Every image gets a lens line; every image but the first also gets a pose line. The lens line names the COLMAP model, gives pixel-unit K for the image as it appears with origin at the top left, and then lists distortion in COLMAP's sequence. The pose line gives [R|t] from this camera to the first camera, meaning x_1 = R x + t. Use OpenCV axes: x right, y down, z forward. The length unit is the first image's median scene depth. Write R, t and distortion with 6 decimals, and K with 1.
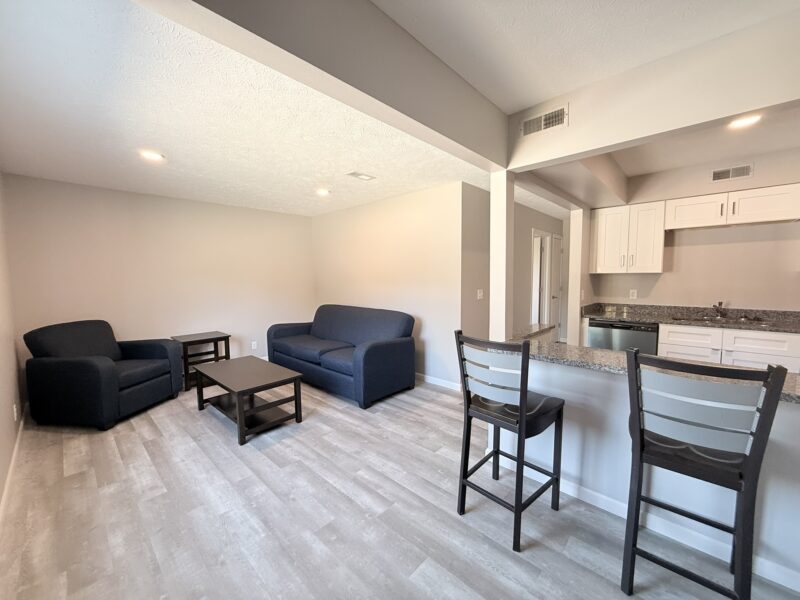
lens RADIAL K [[319.6, 0, 398.4], [0, 319.6, 301.0], [0, 0, 1]] dist [-0.000734, -0.000037]
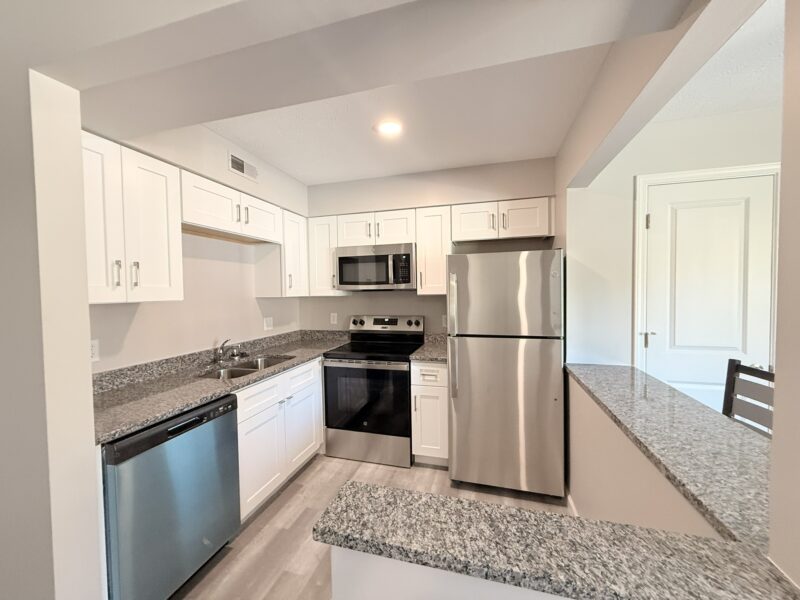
lens RADIAL K [[319.6, 0, 399.0], [0, 319.6, 299.5], [0, 0, 1]] dist [-0.000734, -0.000037]
pose [[-0.454235, -0.012305, 0.890797, 0.189171], [0.081385, 0.995150, 0.055246, -0.096627], [-0.887157, 0.097592, -0.451031, 0.979027]]
